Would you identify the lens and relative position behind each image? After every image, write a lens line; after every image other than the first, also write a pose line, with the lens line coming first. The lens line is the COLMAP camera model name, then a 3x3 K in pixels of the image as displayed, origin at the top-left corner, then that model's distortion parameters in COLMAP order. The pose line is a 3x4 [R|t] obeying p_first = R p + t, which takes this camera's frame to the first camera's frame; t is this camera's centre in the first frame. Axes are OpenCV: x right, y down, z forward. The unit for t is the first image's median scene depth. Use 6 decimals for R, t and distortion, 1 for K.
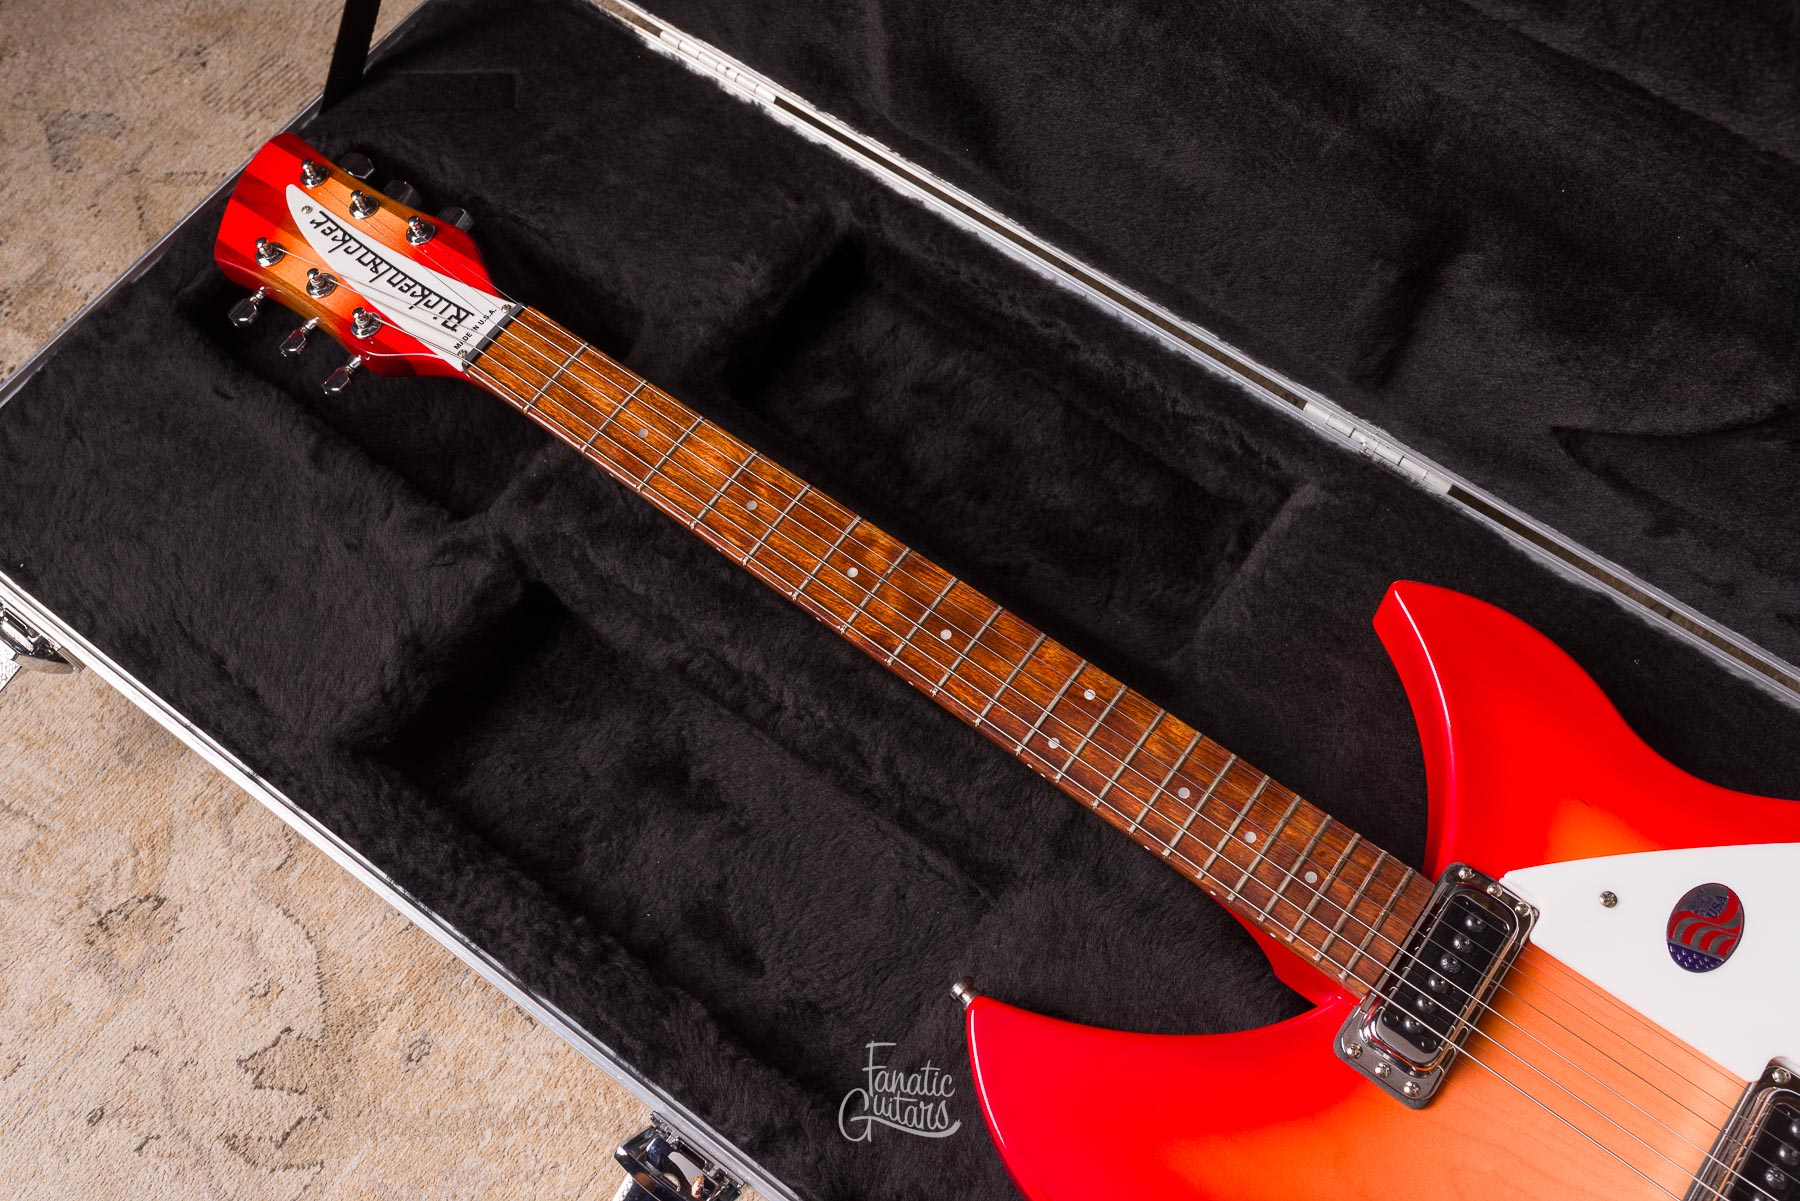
lens RADIAL K [[1736.3, 0, 898.7], [0, 1736.3, 599.1], [0, 0, 1]] dist [-0.004776, -0.001549]
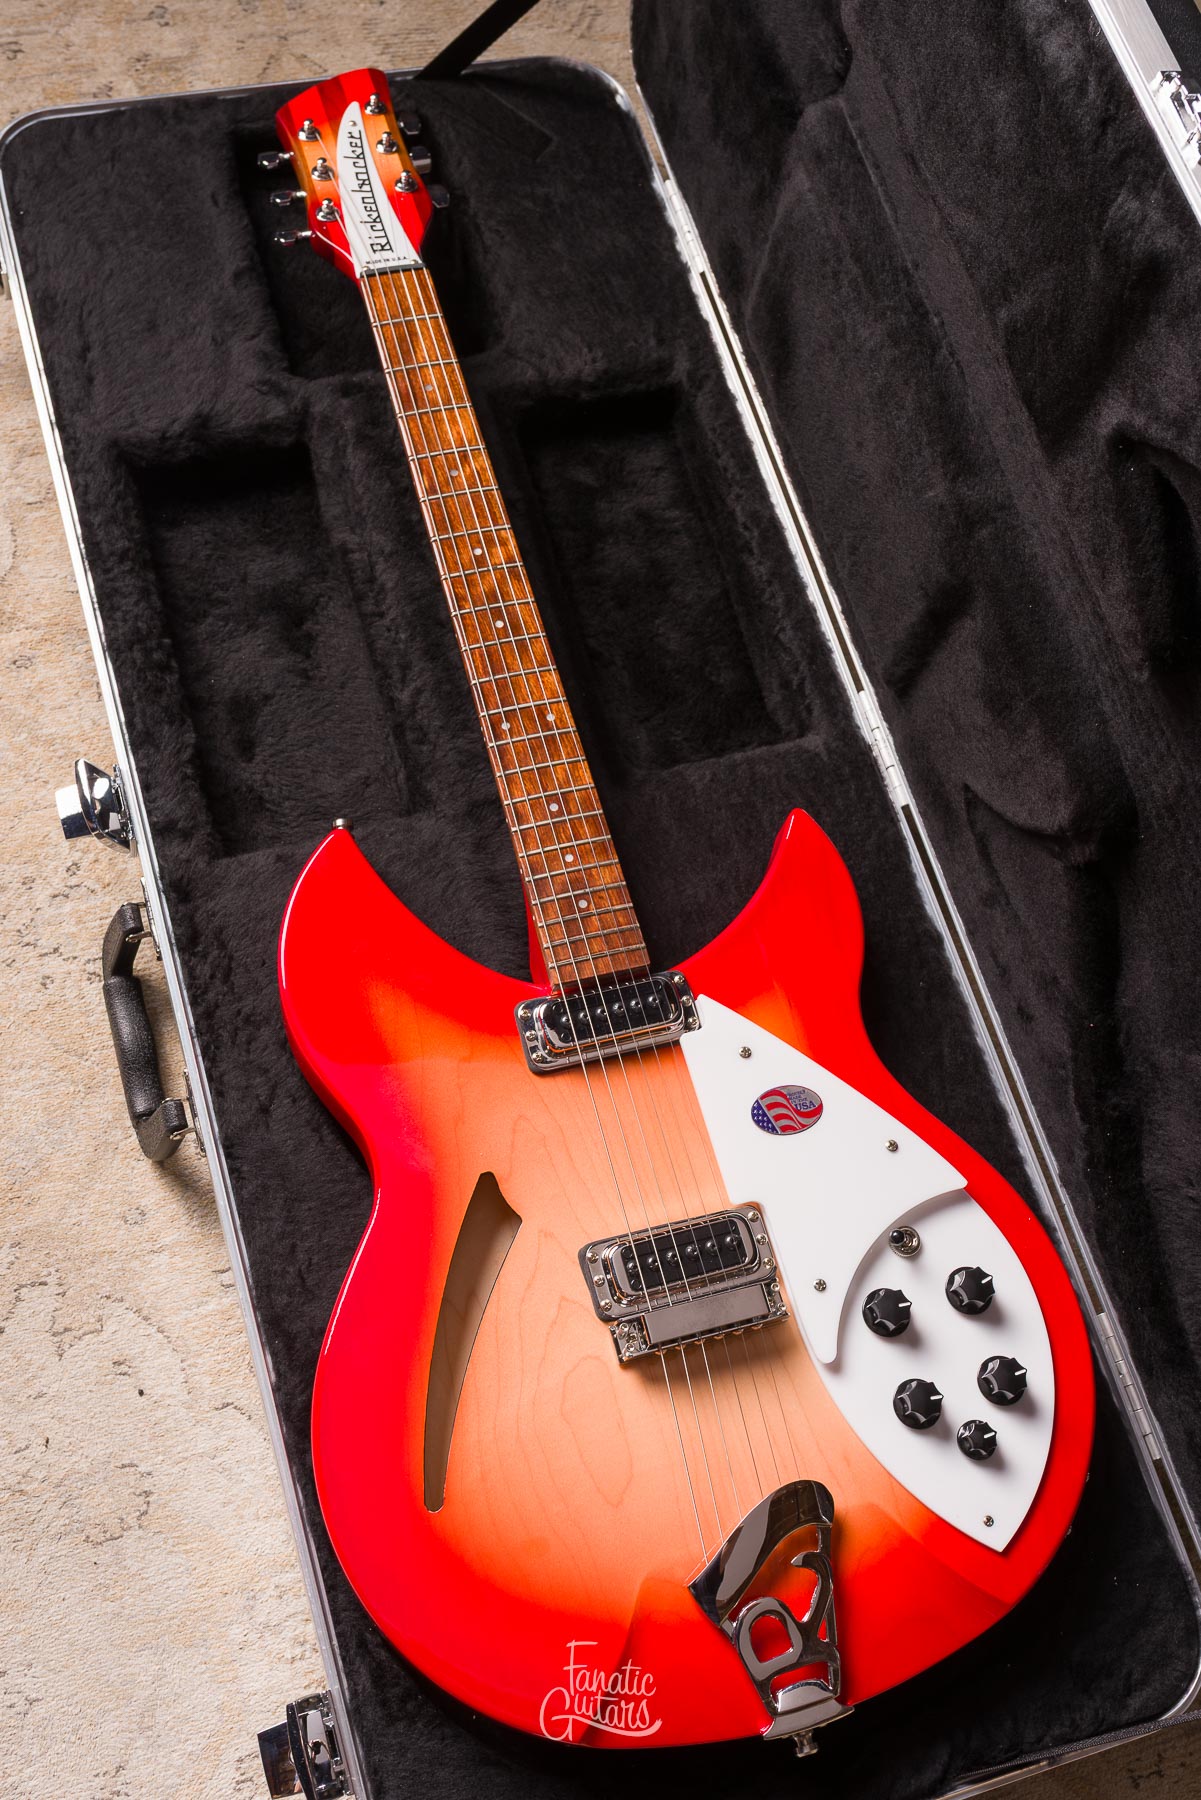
lens RADIAL K [[1942.3, 0, 586.3], [0, 1942.3, 878.5], [0, 0, 1]] dist [-0.007652, -0.003765]
pose [[0.784424, 0.608432, -0.120372, 0.341205], [-0.610483, 0.791685, 0.023332, 0.088131], [0.109492, 0.055183, 0.992455, -0.429712]]
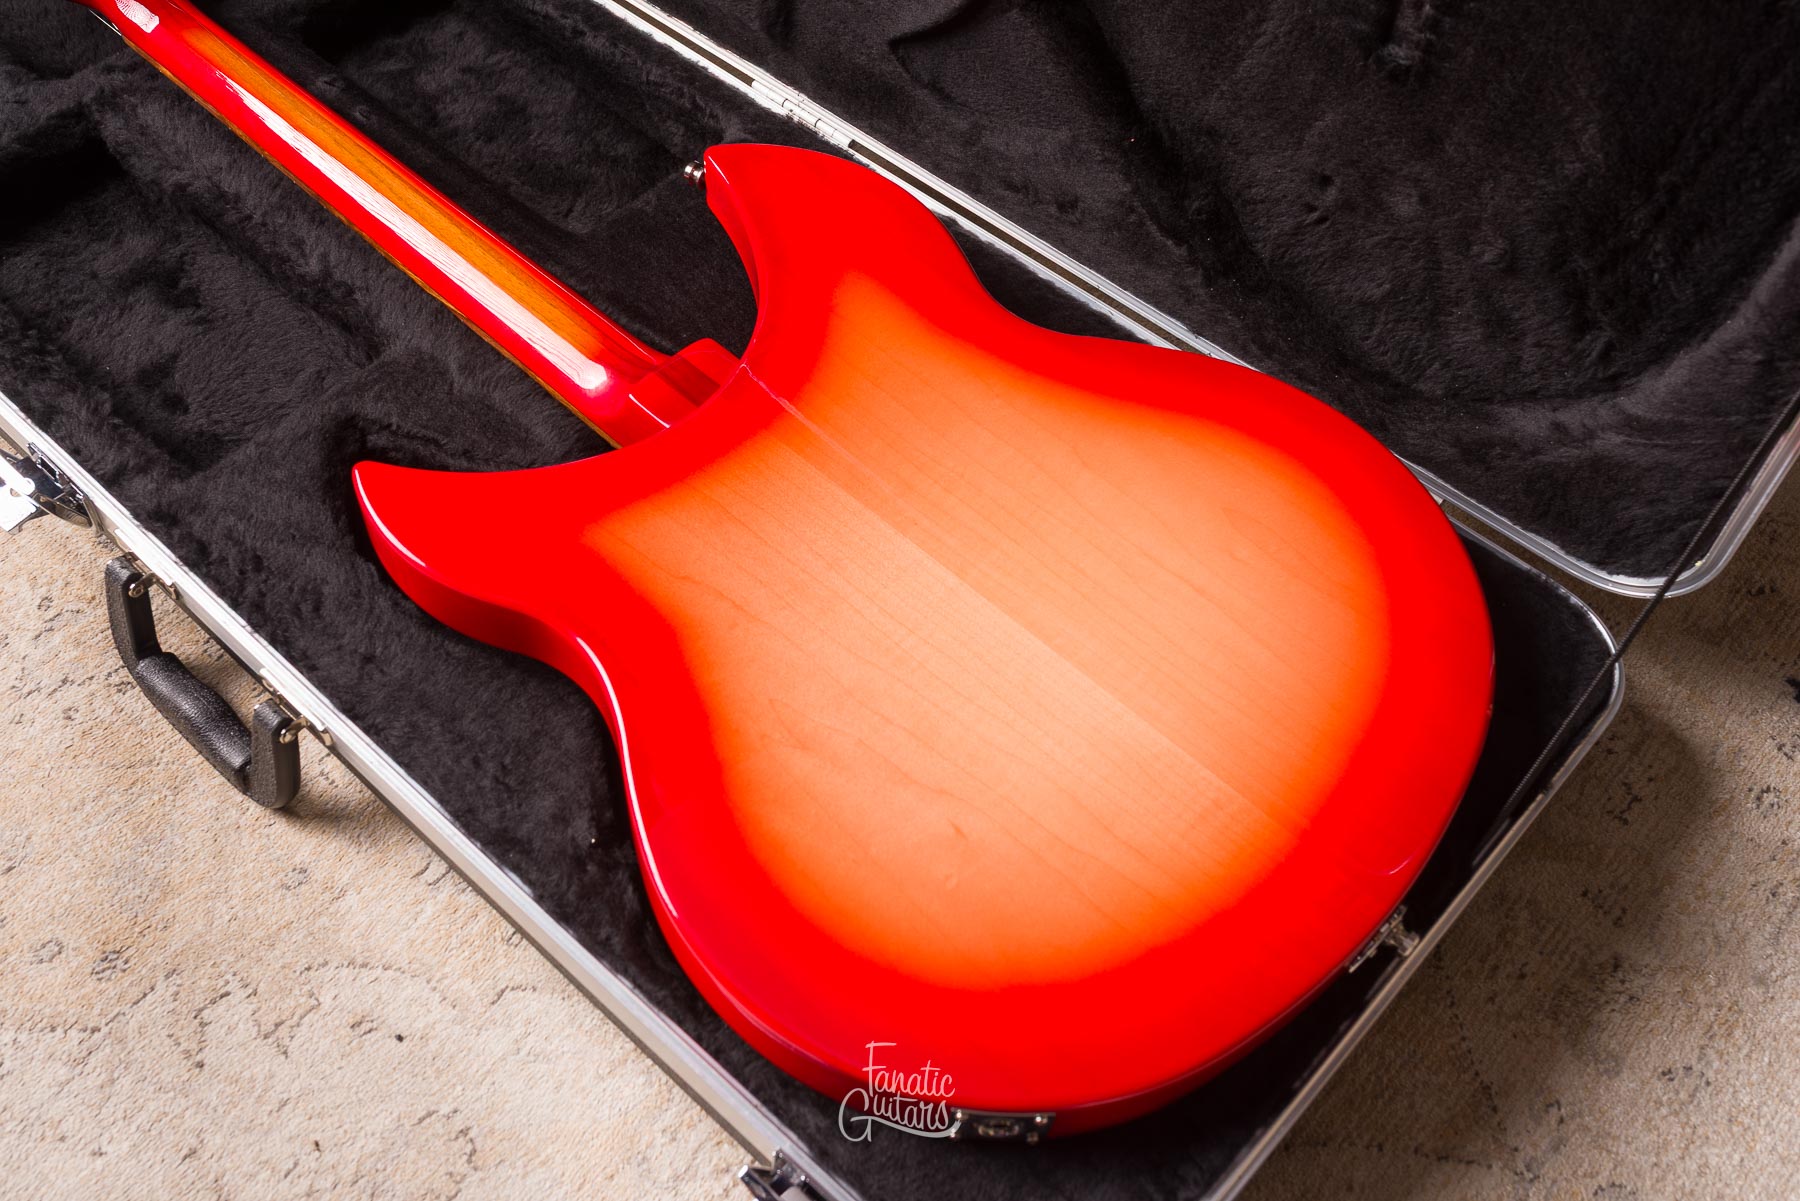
lens RADIAL K [[1716.9, 0, 899.1], [0, 1716.9, 598.6], [0, 0, 1]] dist [-0.008809, -0.000065]
pose [[0.993169, 0.114664, -0.021618, 0.417486], [-0.116659, 0.971955, -0.204193, 0.490081], [-0.002402, 0.205320, 0.978692, -0.107264]]
